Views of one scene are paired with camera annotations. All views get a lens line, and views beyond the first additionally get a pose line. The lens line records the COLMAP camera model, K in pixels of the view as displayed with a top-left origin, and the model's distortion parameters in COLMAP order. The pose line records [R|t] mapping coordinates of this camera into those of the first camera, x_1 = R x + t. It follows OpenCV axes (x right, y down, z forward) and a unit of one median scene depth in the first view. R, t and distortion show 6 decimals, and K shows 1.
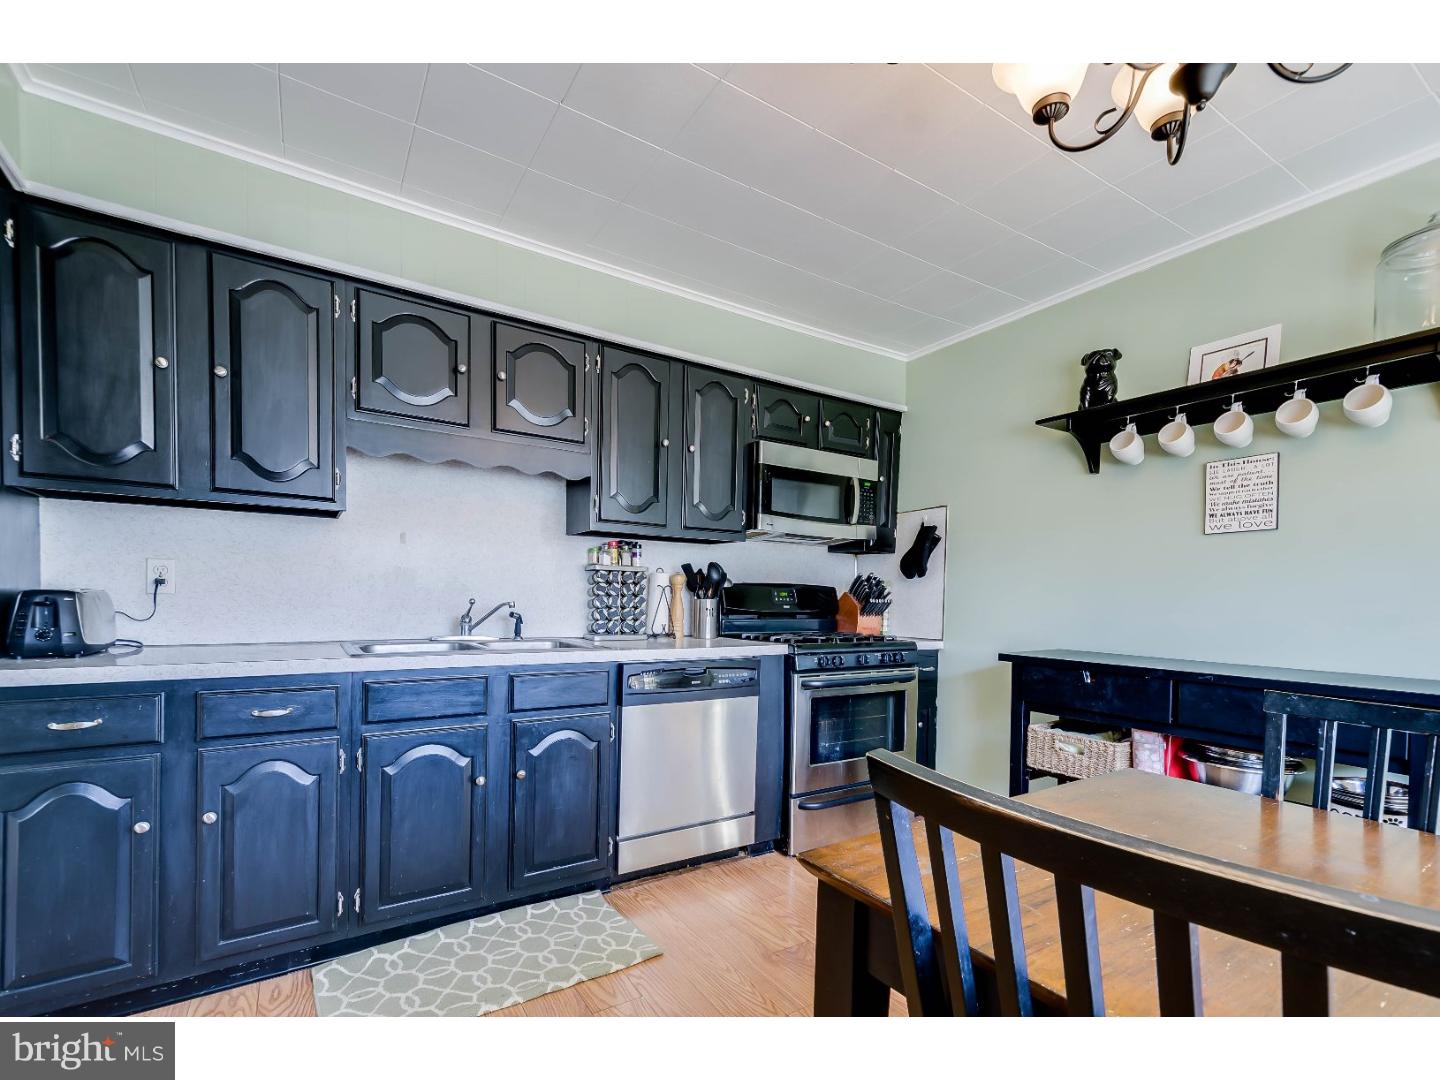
lens RADIAL K [[629.3, 0, 726.0], [0, 629.3, 622.1], [0, 0, 1]] dist [0.014172, -0.003134]
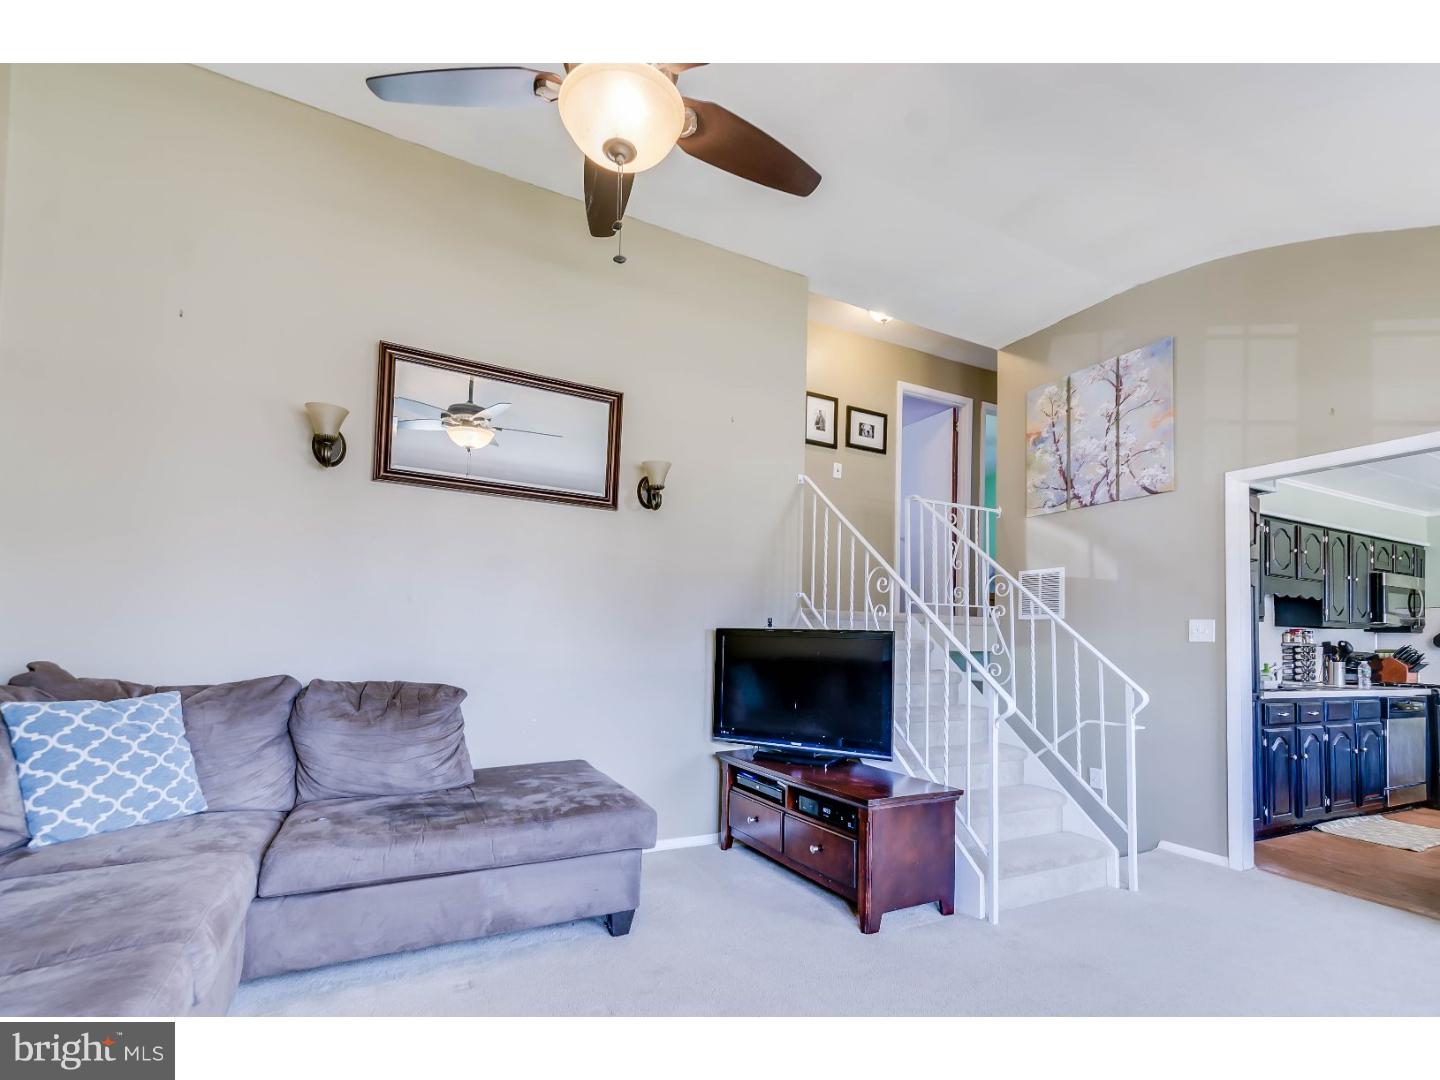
lens RADIAL K [[663.8, 0, 712.2], [0, 663.8, 615.3], [0, 0, 1]] dist [0.011460, 0.000016]
pose [[0.994667, 0.002589, -0.103105, -1.660459], [-0.011342, 0.996367, -0.084400, 0.011056], [0.102512, 0.085120, 0.991083, -1.072072]]
